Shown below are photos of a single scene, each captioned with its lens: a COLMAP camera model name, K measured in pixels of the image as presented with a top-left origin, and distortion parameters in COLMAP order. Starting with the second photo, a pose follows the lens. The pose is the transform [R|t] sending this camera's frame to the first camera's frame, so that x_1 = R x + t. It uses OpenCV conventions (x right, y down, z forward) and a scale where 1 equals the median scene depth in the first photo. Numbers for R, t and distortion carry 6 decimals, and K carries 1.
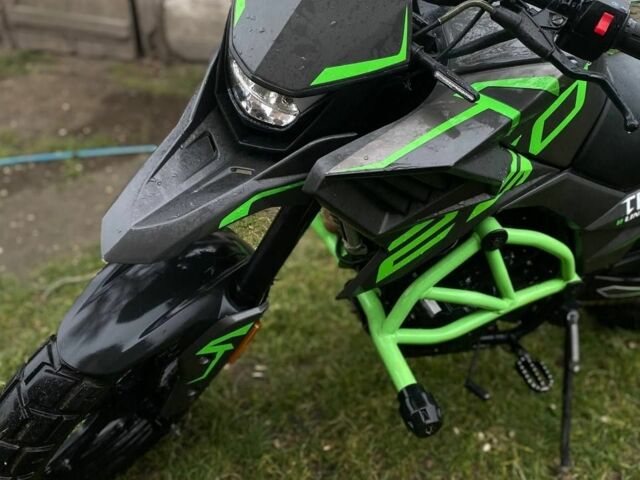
lens RADIAL K [[636.0, 0, 320.0], [0, 636.0, 240.0], [0, 0, 1]] dist [0.192499, -0.483212]
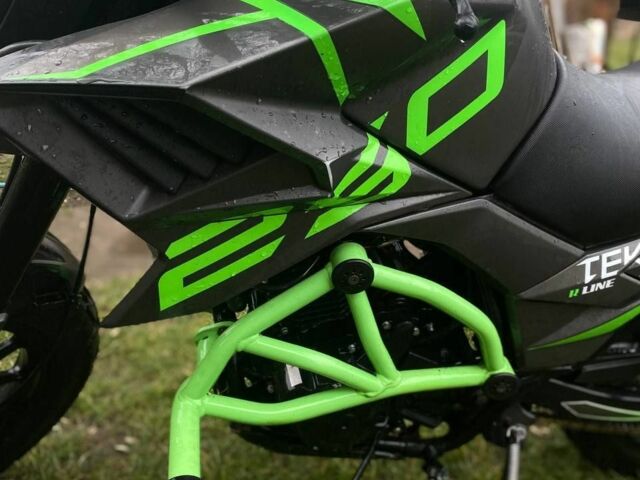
lens RADIAL K [[636.0, 0, 320.0], [0, 636.0, 240.0], [0, 0, 1]] dist [0.192499, -0.483212]
pose [[0.981918, 0.139579, -0.127883, 0.311421], [-0.157896, 0.976523, -0.146533, 0.064862], [0.104427, 0.164076, 0.980905, 0.333911]]
